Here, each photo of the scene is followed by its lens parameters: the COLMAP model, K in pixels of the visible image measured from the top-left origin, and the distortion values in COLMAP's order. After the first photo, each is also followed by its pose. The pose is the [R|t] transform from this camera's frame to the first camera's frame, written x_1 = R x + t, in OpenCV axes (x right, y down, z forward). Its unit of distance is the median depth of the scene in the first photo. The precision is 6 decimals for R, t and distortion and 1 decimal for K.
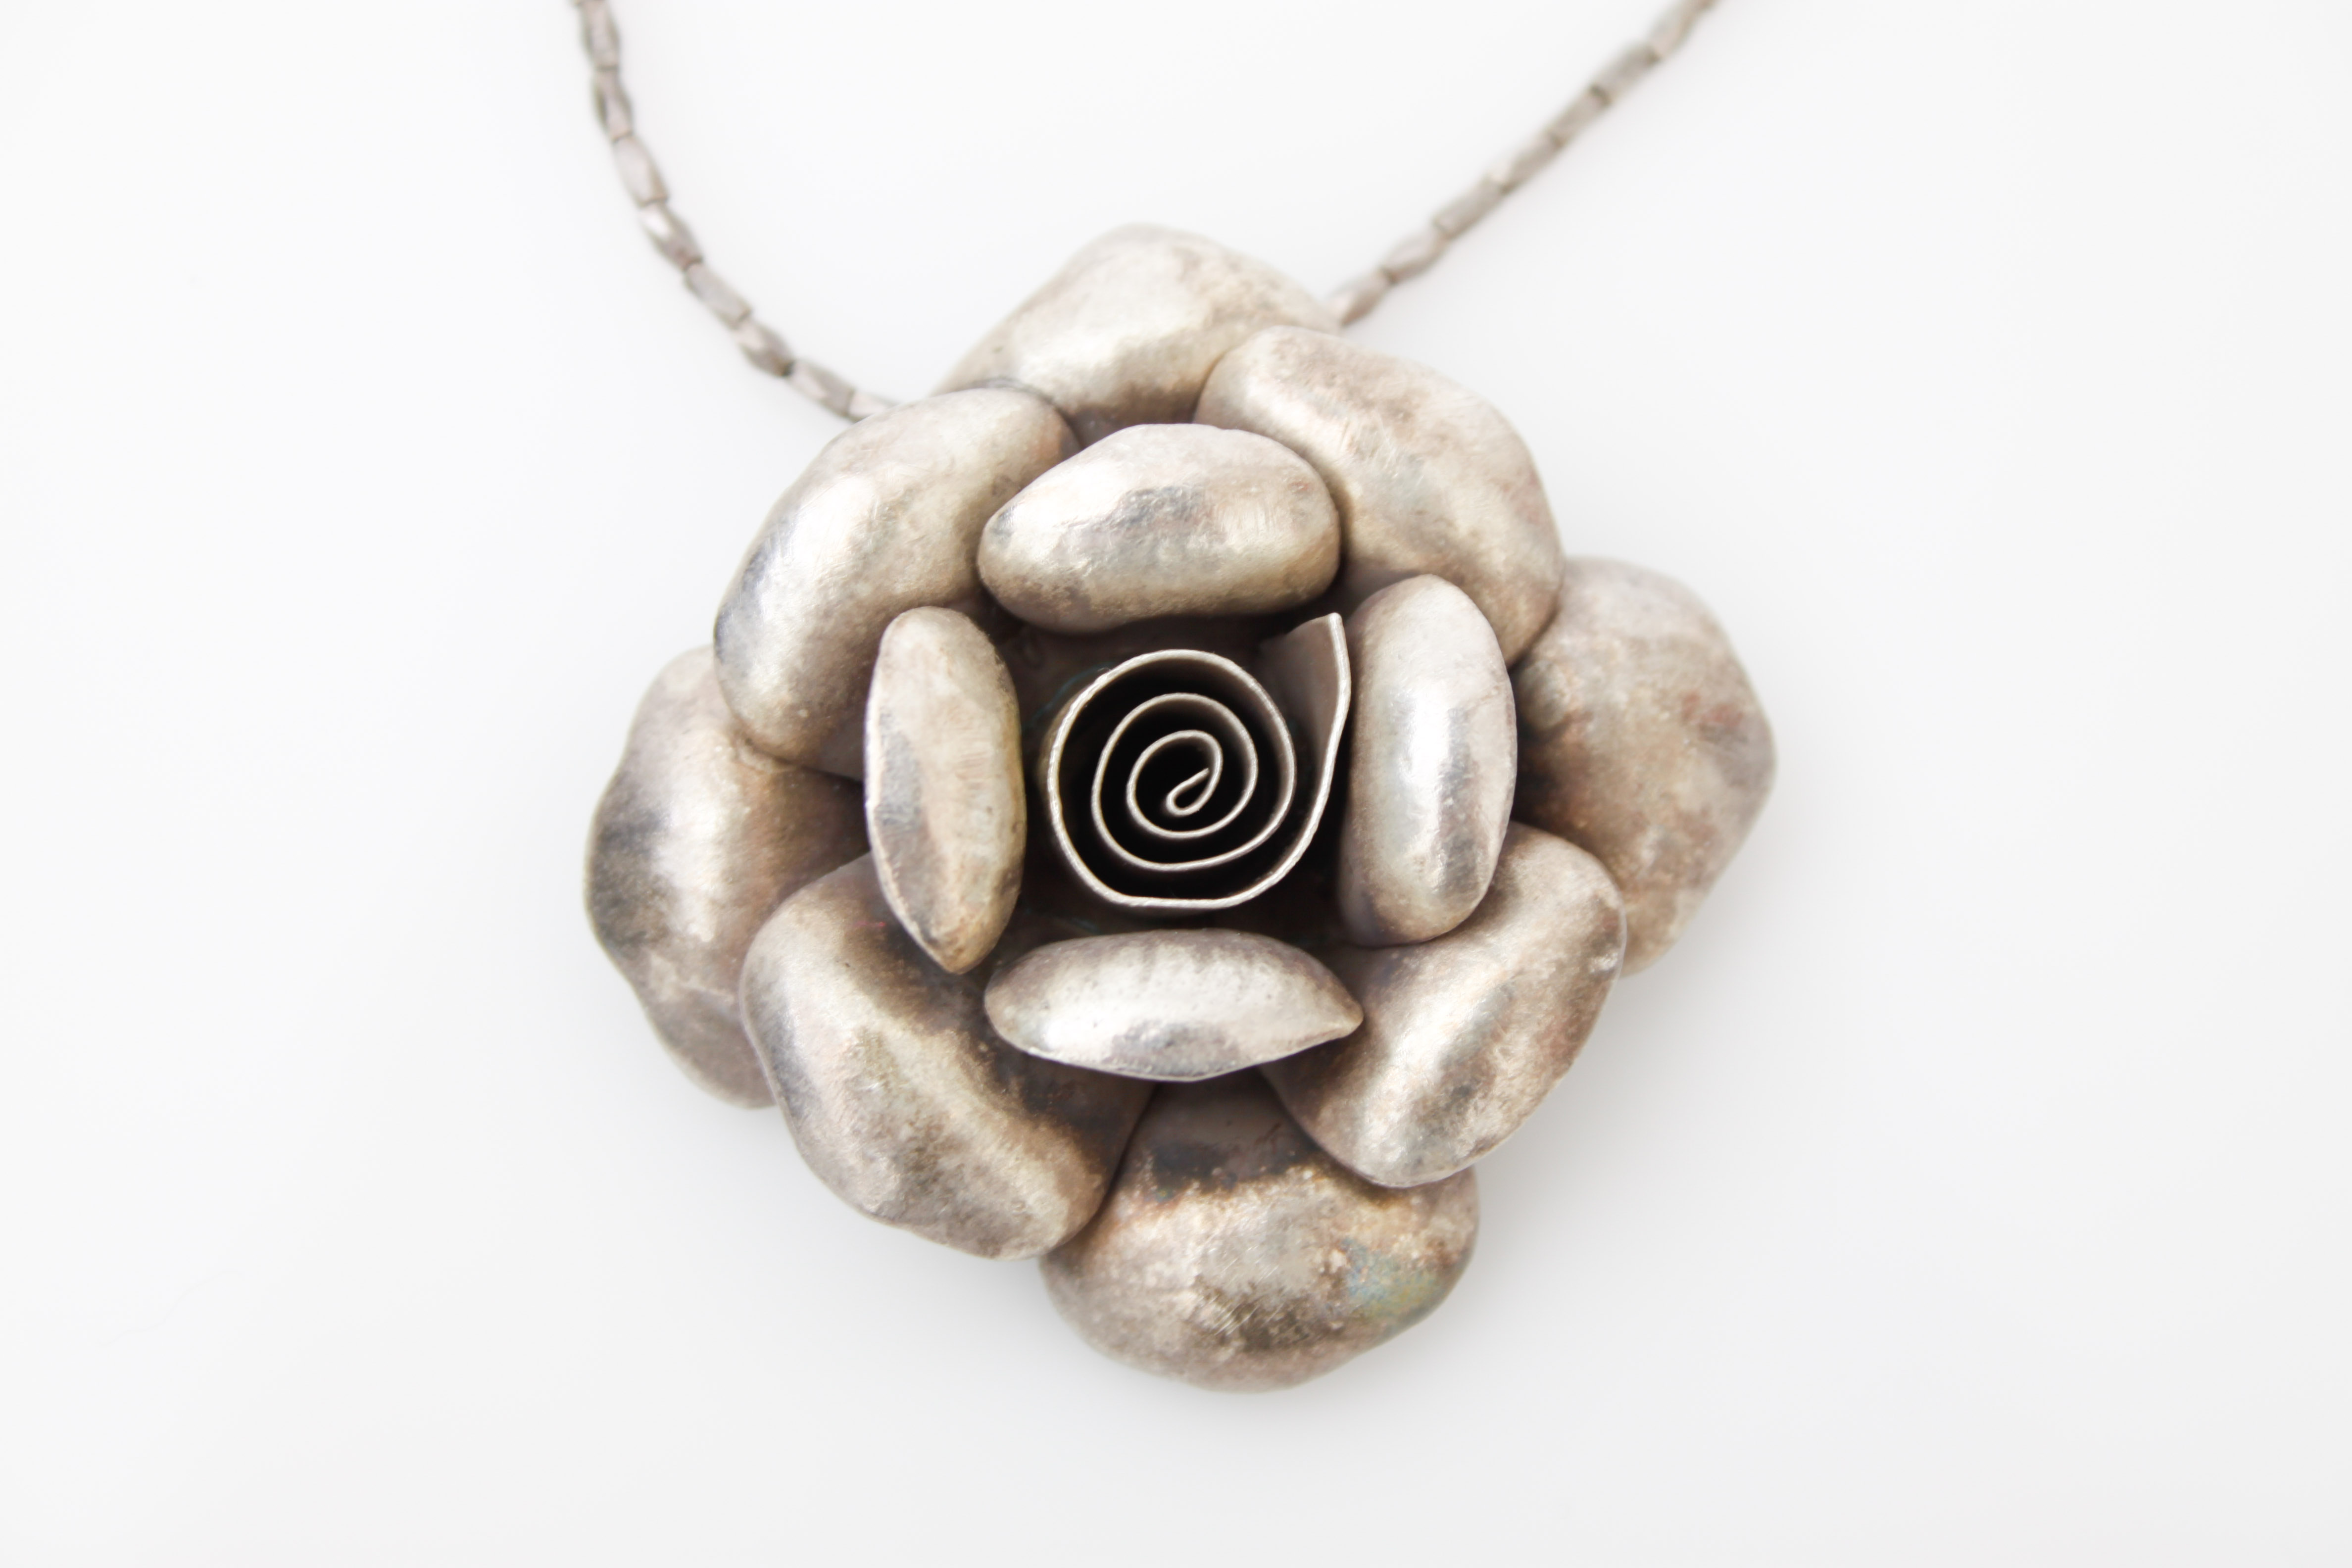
lens RADIAL K [[5591.5, 0, 1179.3], [0, 5591.5, 779.4], [0, 0, 1]] dist [-0.022922, 0.000000]
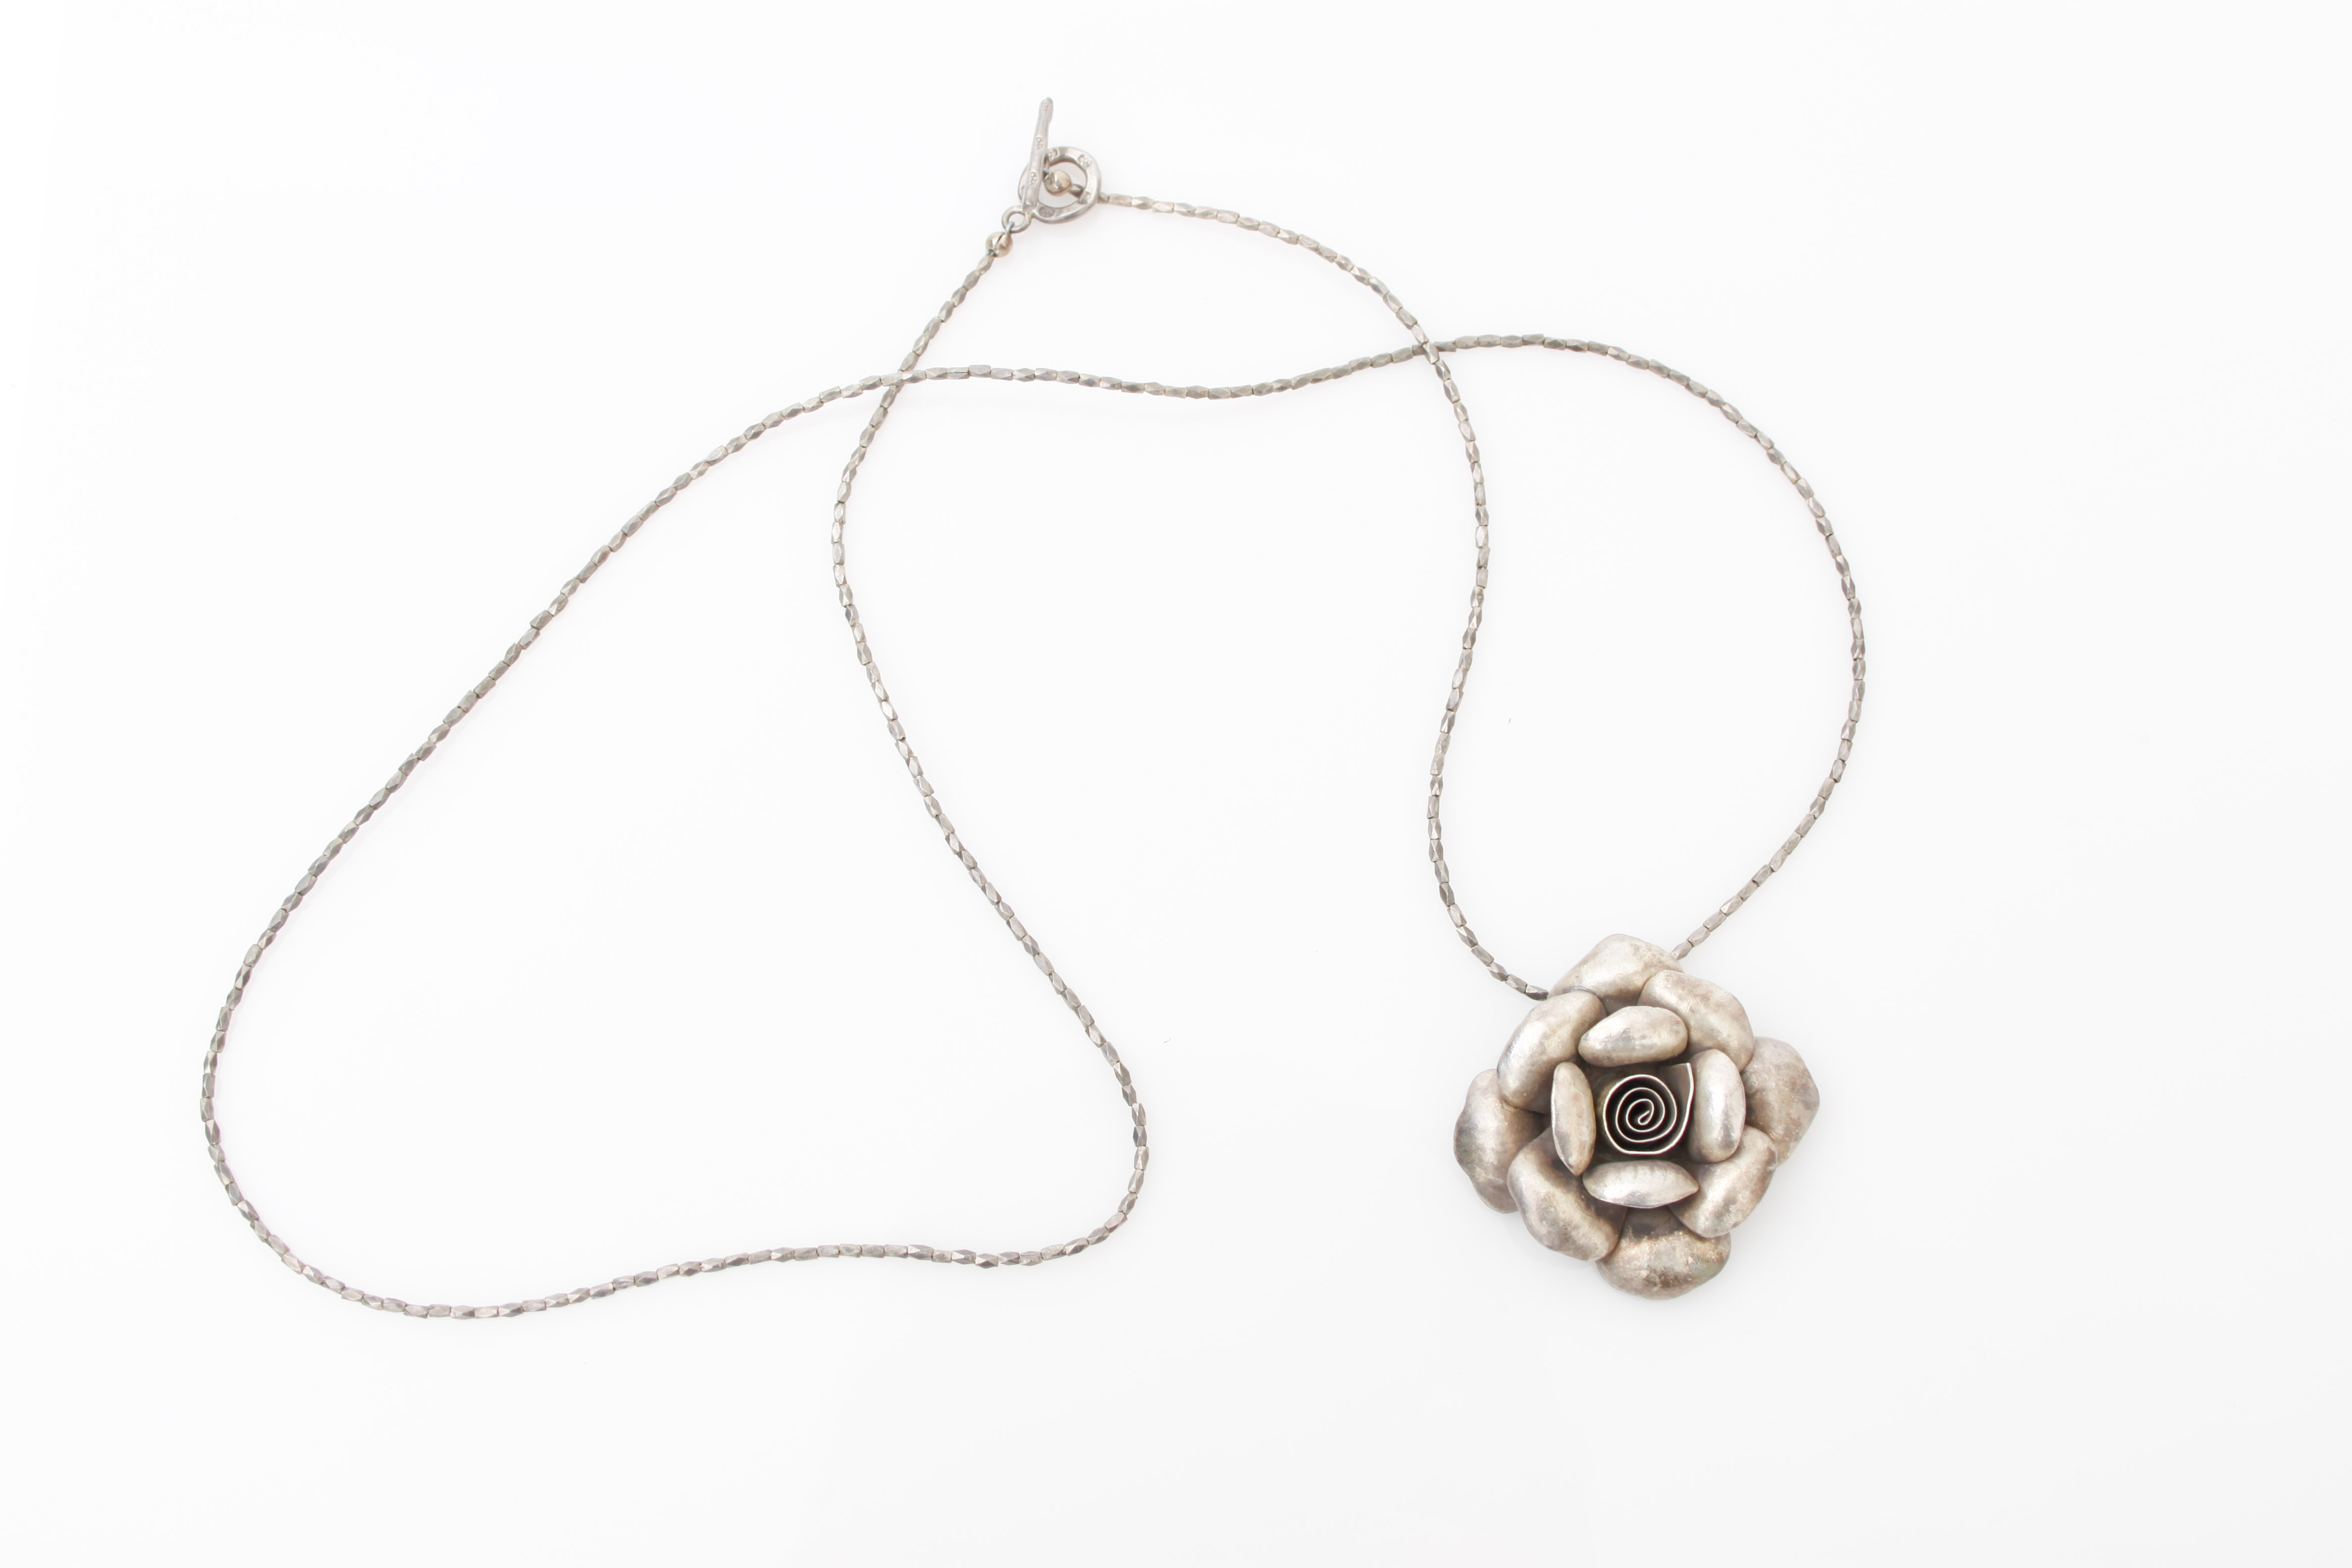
lens RADIAL K [[3608.5, 0, 1170.0], [0, 3608.5, 790.6], [0, 0, 1]] dist [-0.002175, 0.000000]
pose [[0.999920, -0.012034, -0.003851, -0.261318], [0.012045, 0.999923, 0.002834, -0.195458], [0.003816, -0.002881, 0.999989, -1.094541]]
